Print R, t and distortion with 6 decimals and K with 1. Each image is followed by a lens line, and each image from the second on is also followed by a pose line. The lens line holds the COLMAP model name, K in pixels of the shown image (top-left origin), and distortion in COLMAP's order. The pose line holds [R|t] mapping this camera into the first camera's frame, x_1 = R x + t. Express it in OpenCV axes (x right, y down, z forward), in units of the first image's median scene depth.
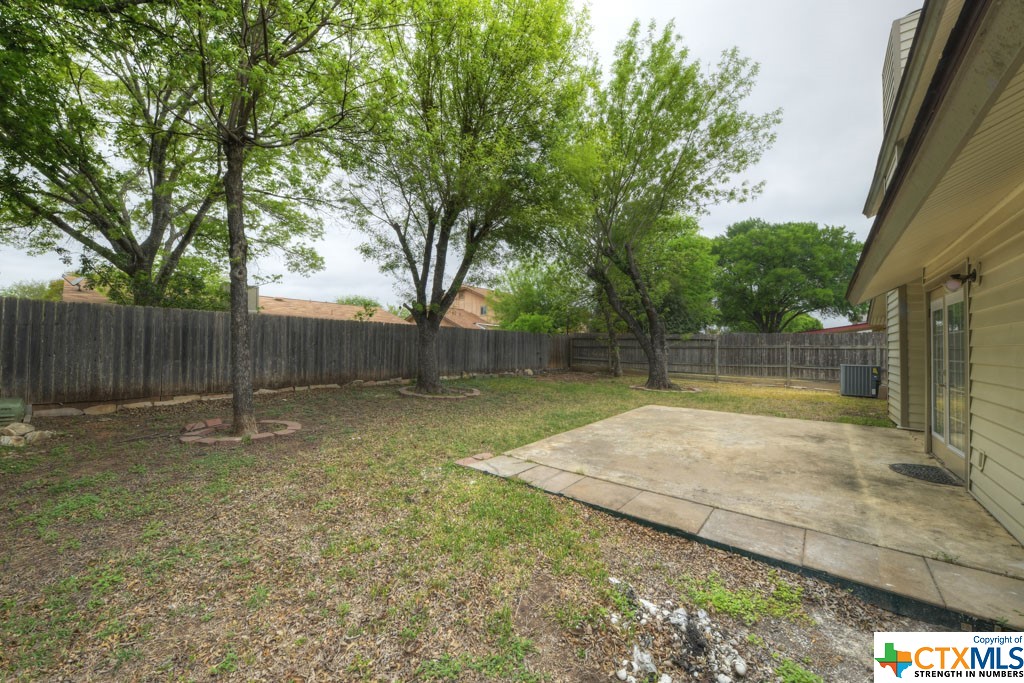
lens RADIAL K [[363.1, 0, 509.8], [0, 363.1, 348.0], [0, 0, 1]] dist [0.010867, -0.000097]
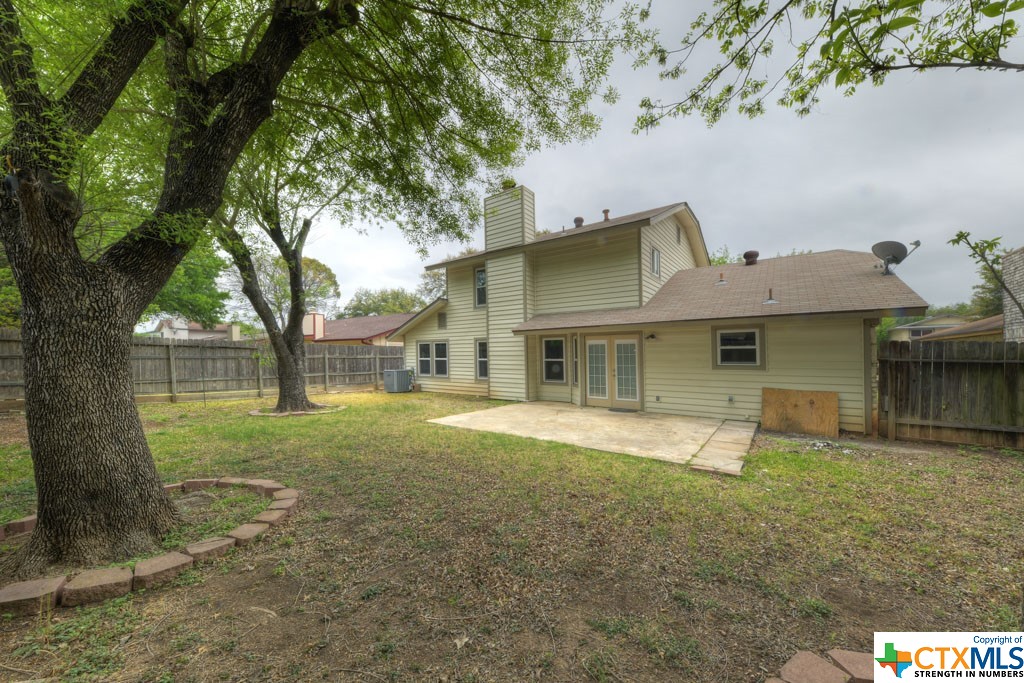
lens RADIAL K [[363.1, 0, 509.8], [0, 363.1, 348.0], [0, 0, 1]] dist [0.010867, -0.000097]
pose [[-0.045435, 0.019592, 0.998775, -1.035476], [-0.003943, 0.999796, -0.019791, -0.026094], [-0.998959, -0.004837, -0.045349, 1.500310]]
